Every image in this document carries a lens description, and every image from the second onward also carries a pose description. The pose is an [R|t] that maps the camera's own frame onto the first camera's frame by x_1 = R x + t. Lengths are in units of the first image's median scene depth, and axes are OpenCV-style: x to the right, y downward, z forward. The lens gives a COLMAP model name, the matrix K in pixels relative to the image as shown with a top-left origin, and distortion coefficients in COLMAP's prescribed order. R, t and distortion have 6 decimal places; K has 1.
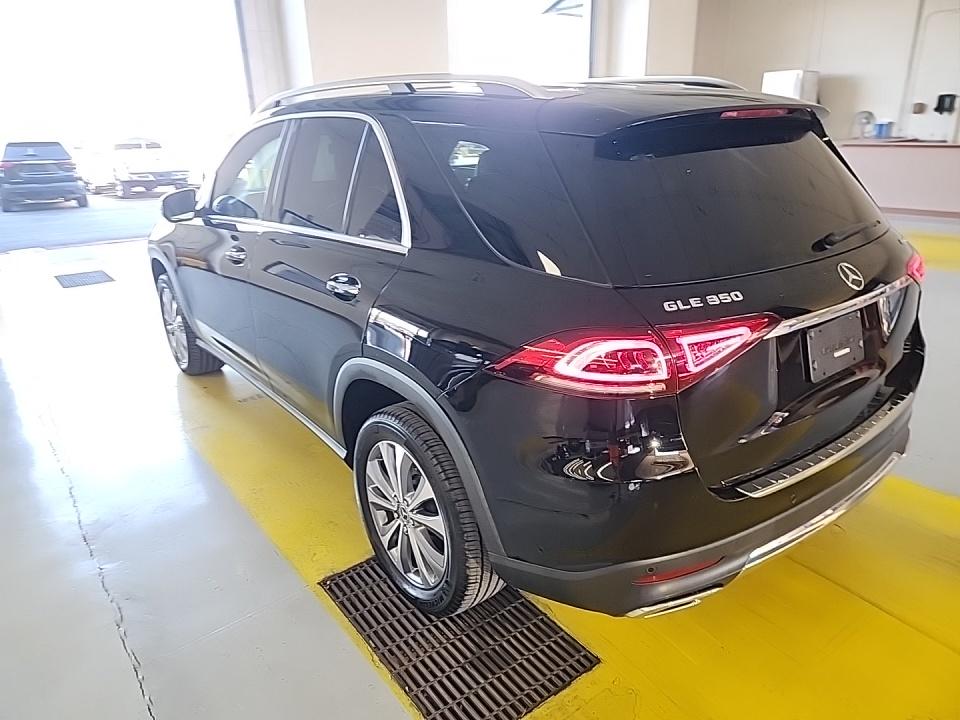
lens RADIAL K [[643.5, 0, 479.5], [0, 643.5, 362.0], [0, 0, 1]] dist [0.019474, 0.001939]
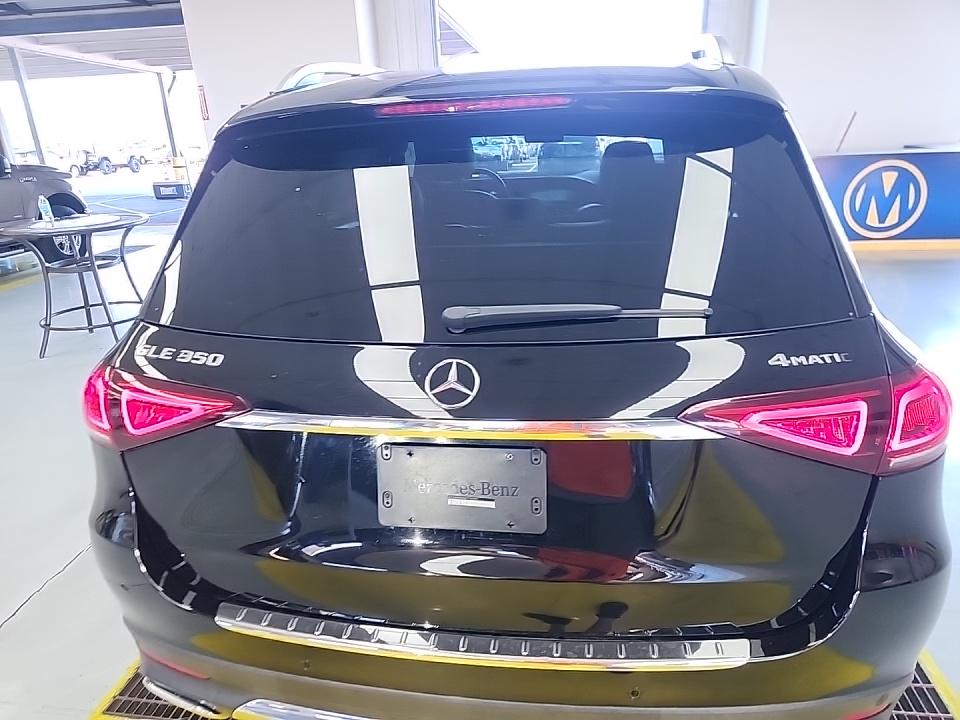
lens RADIAL K [[643.5, 0, 481.4], [0, 643.5, 360.0], [0, 0, 1]] dist [0.019474, 0.001939]
pose [[0.686341, 0.248515, -0.683503, 1.111041], [-0.217856, 0.966904, 0.132796, -0.265948], [0.693884, 0.057762, 0.717767, 0.667960]]
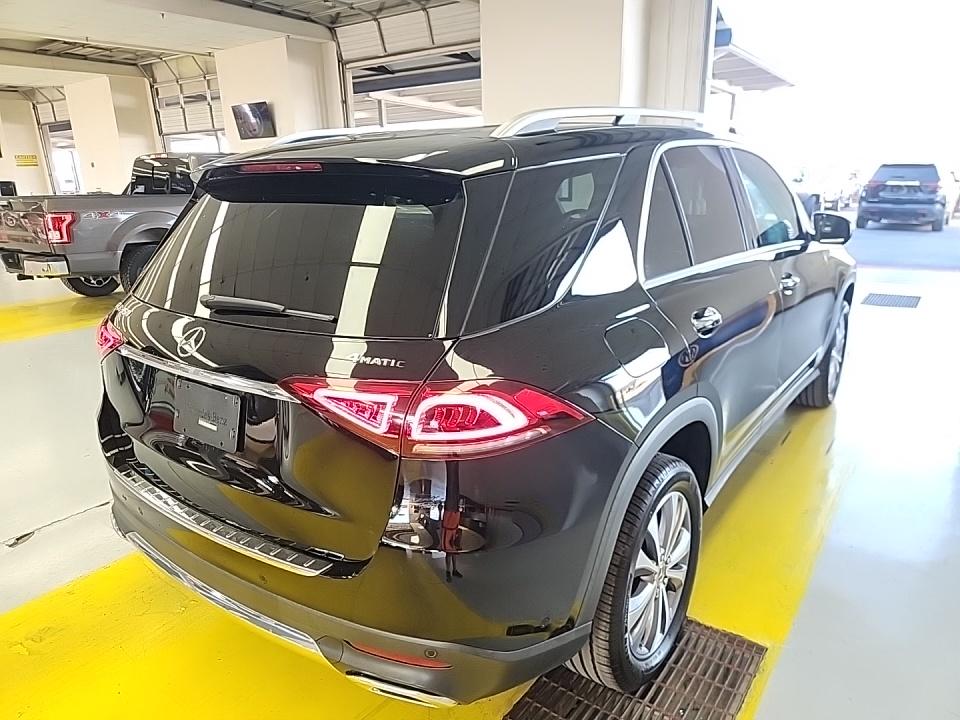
lens RADIAL K [[643.5, 0, 477.1], [0, 643.5, 360.3], [0, 0, 1]] dist [0.019474, 0.001939]
pose [[0.283285, 0.292055, -0.913484, 1.723229], [-0.311138, 0.928970, 0.200517, -0.468600], [0.907162, 0.227416, 0.354033, 1.169923]]
